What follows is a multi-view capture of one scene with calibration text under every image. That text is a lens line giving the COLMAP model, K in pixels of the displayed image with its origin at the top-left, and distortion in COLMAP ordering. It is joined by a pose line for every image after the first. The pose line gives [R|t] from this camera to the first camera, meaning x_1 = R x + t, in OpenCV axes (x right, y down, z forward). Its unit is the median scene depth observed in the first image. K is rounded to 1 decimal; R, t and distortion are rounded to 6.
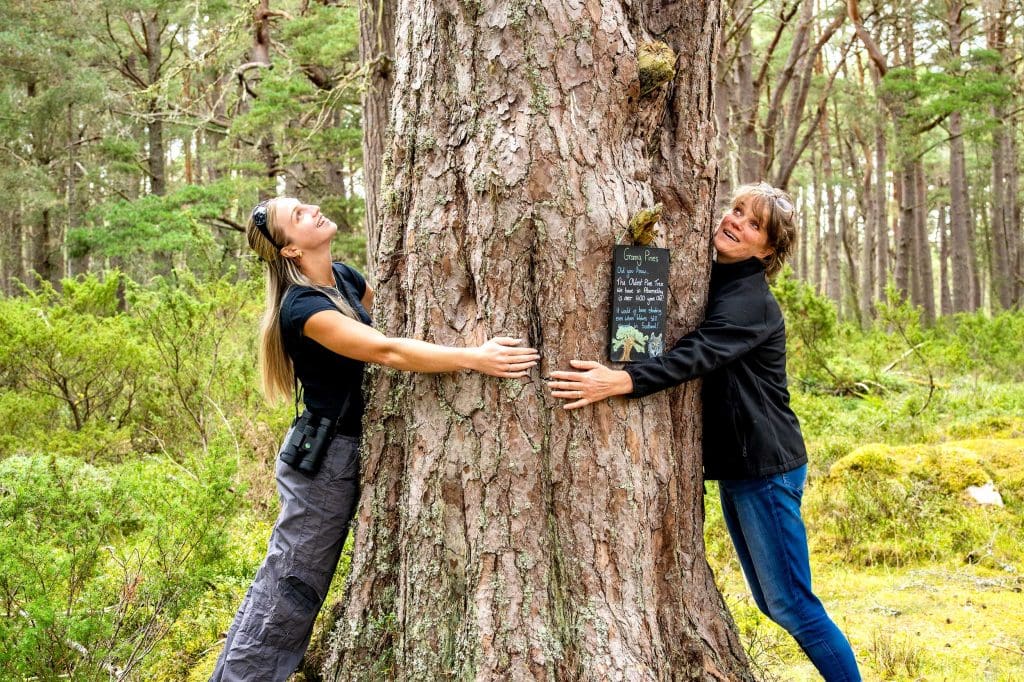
lens RADIAL K [[1227.8, 0, 512.1], [0, 1227.8, 340.5], [0, 0, 1]] dist [-0.035697, 0.000000]
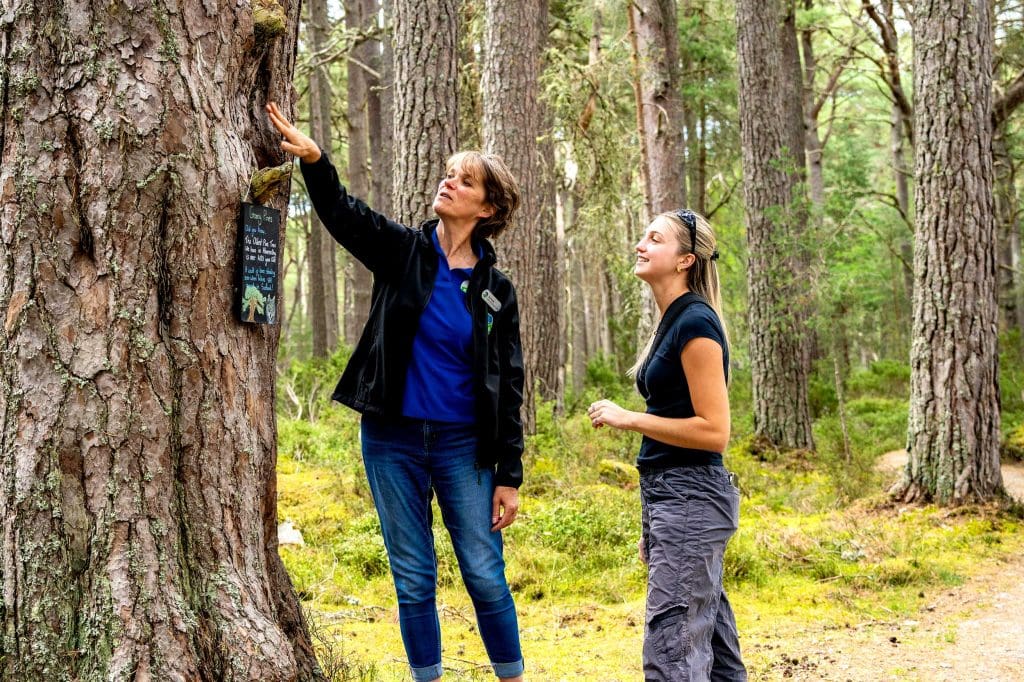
lens RADIAL K [[1340.8, 0, 511.9], [0, 1340.8, 341.3], [0, 0, 1]] dist [0.020601, 0.000000]
pose [[0.912718, -0.003901, 0.408571, -0.160636], [-0.000010, 0.999954, 0.009571, 0.023108], [-0.408590, -0.008739, 0.912676, -0.067726]]
